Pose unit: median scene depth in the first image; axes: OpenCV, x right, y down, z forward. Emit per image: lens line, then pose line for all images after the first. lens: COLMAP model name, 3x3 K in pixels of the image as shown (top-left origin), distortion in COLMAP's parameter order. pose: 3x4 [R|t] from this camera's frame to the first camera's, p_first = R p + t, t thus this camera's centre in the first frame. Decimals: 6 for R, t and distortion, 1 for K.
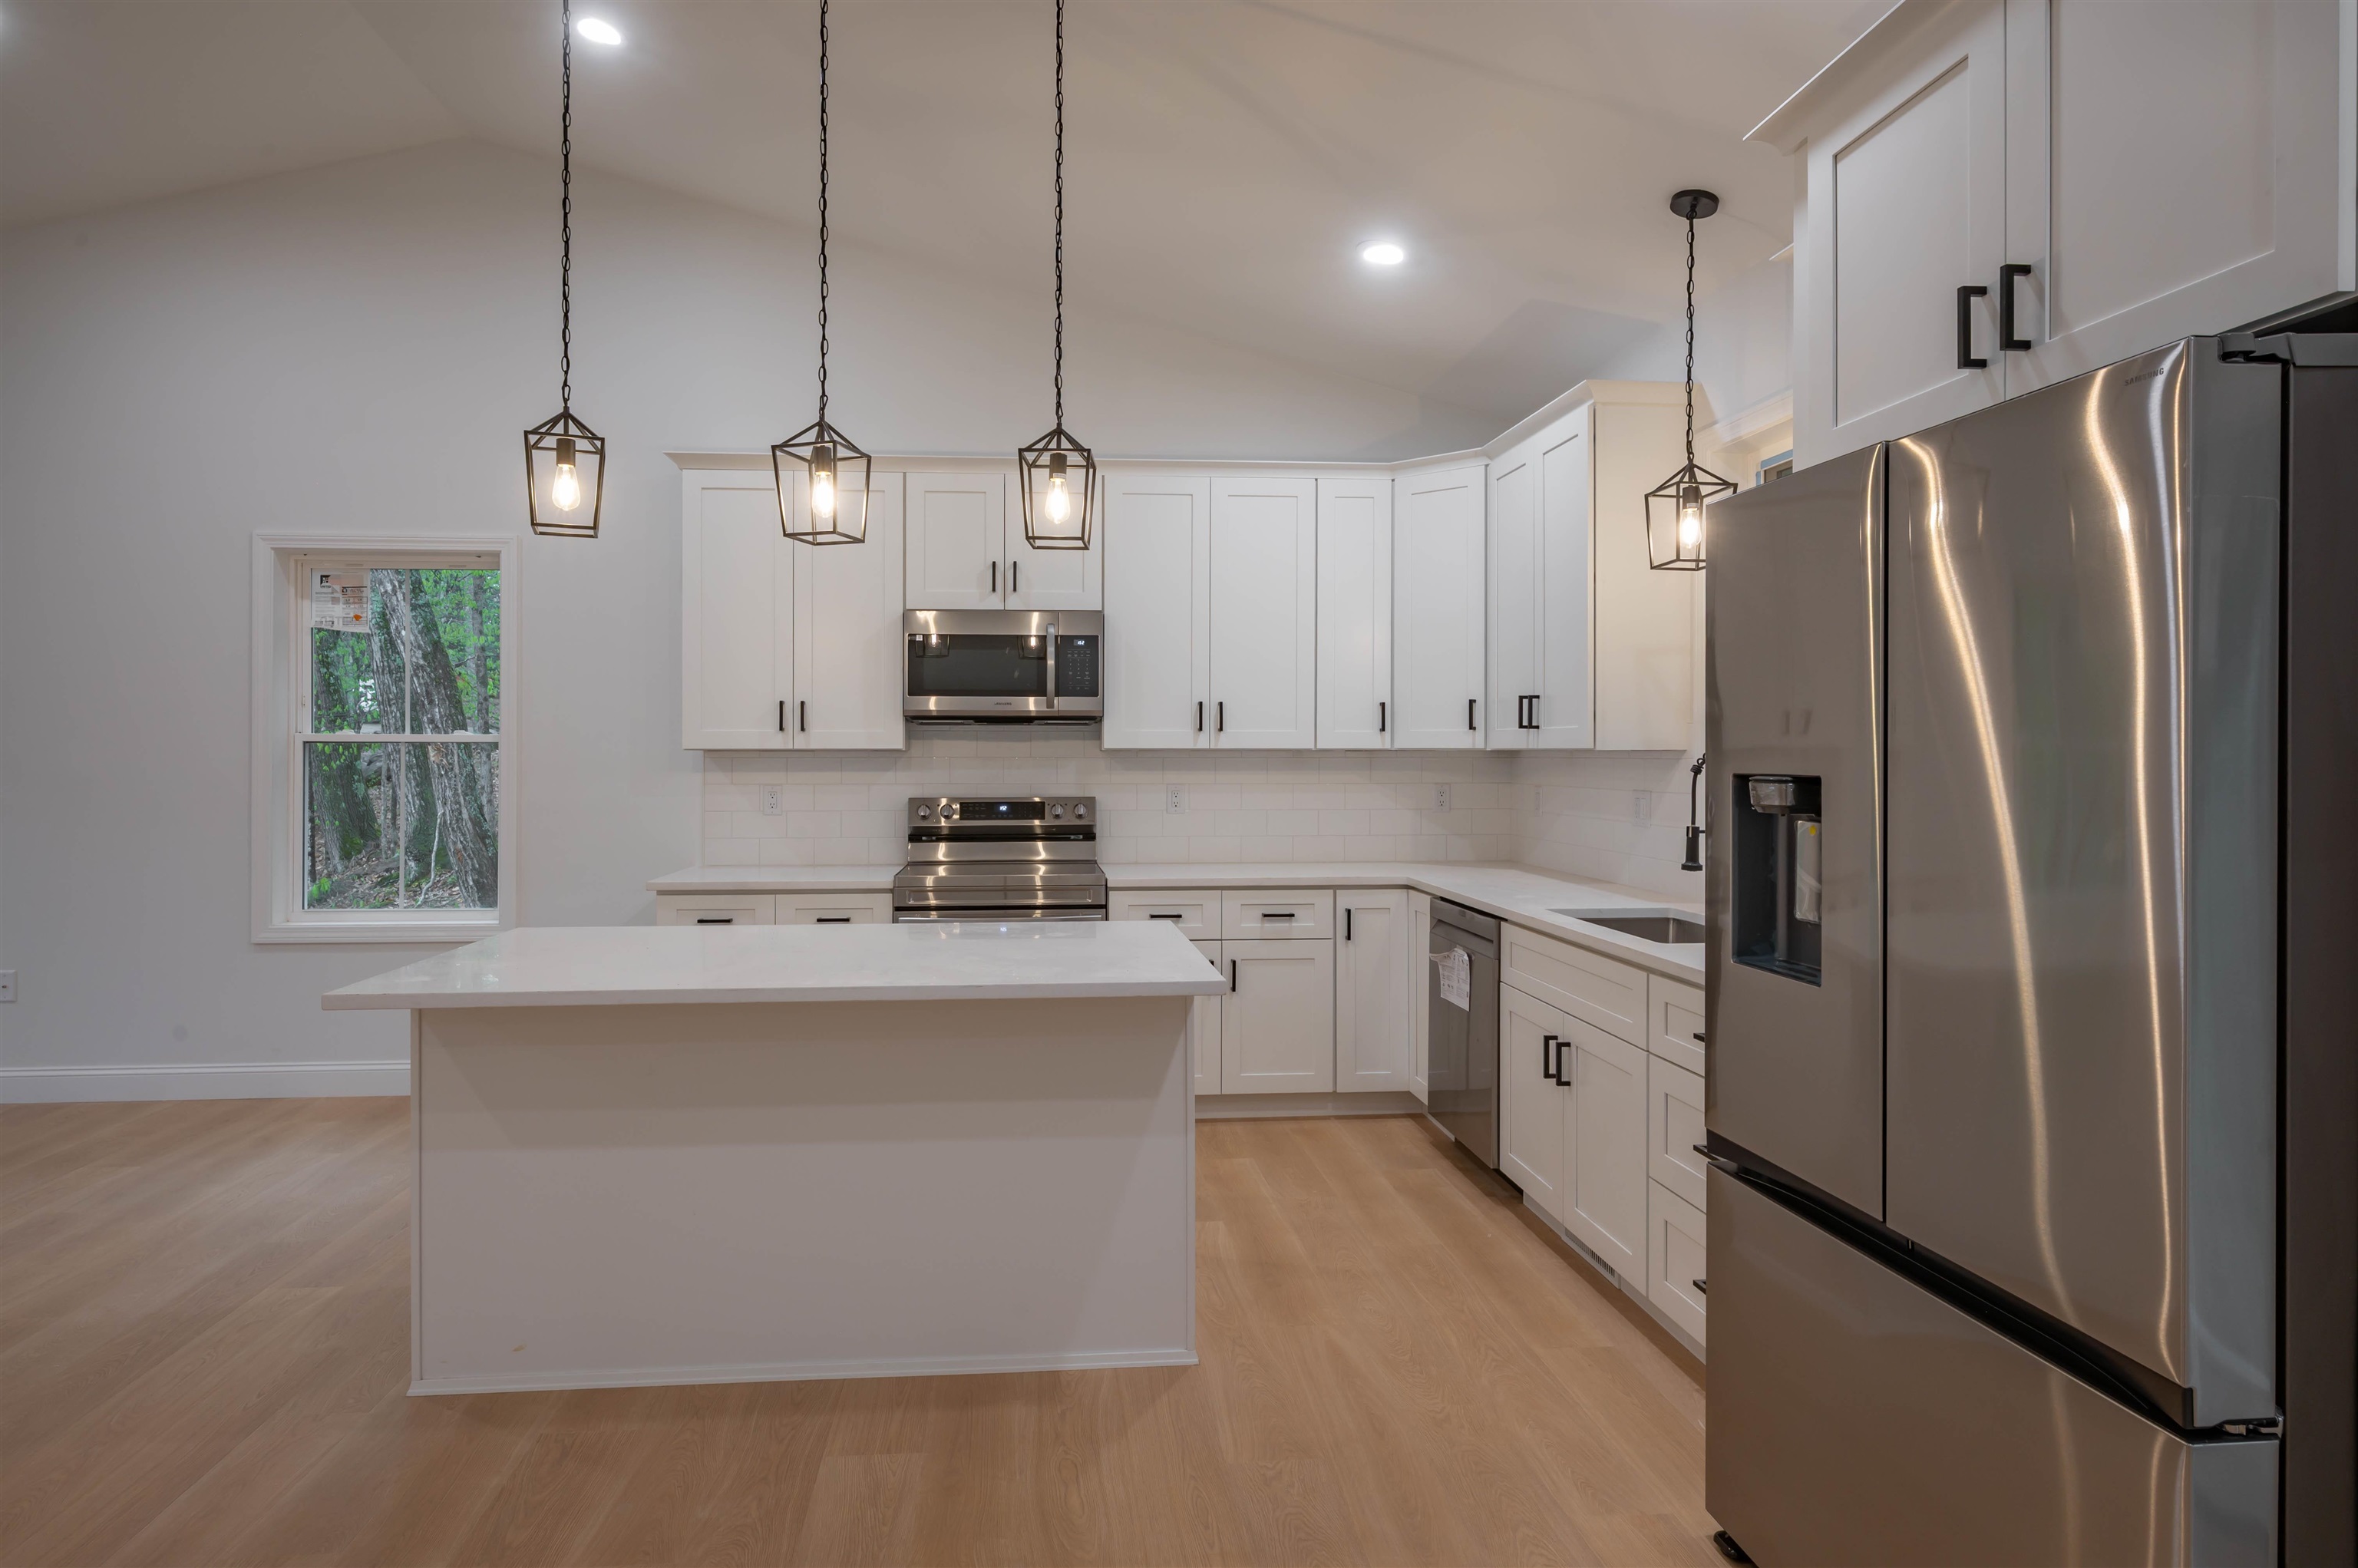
lens RADIAL K [[1274.3, 0, 1114.2], [0, 1274.3, 758.1], [0, 0, 1]] dist [-0.008046, 0.004168]
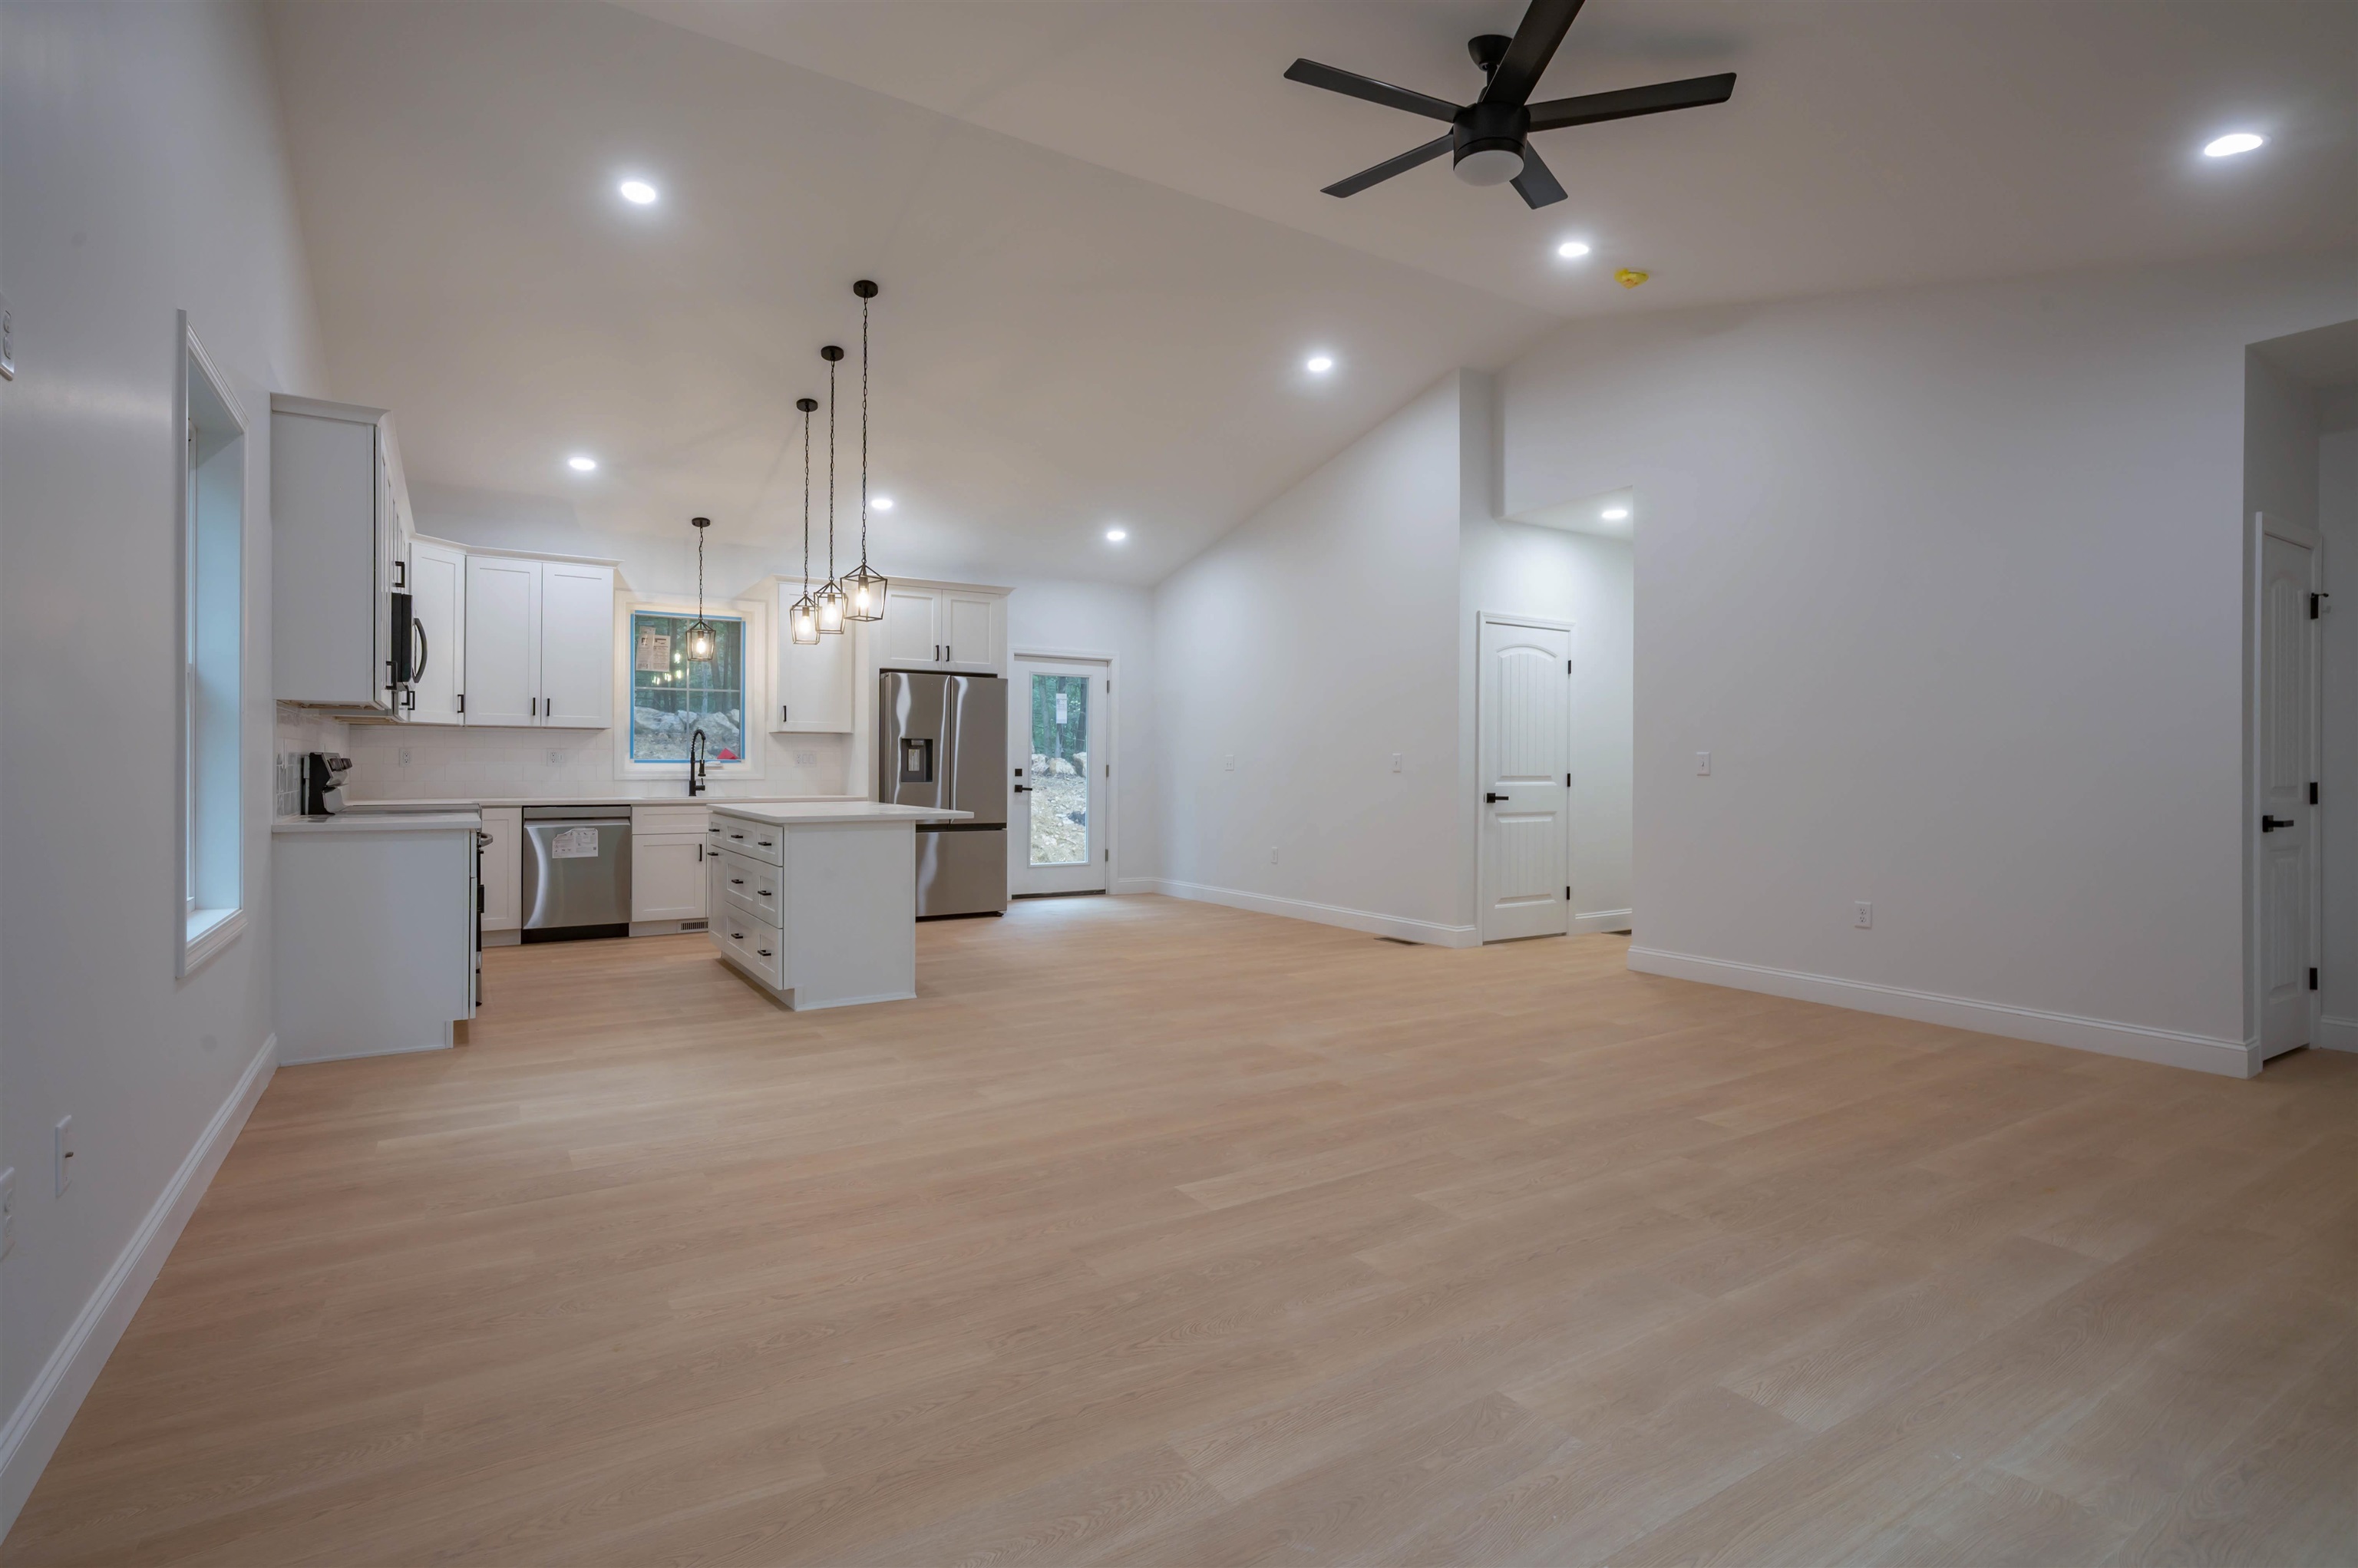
lens RADIAL K [[1134.3, 0, 1160.7], [0, 1134.3, 768.3], [0, 0, 1]] dist [-0.004561, 0.001724]
pose [[-0.469179, -0.004244, 0.883093, -1.468069], [-0.001251, 0.999991, 0.004141, 0.043290], [-0.883102, 0.000839, -0.469180, 0.901749]]
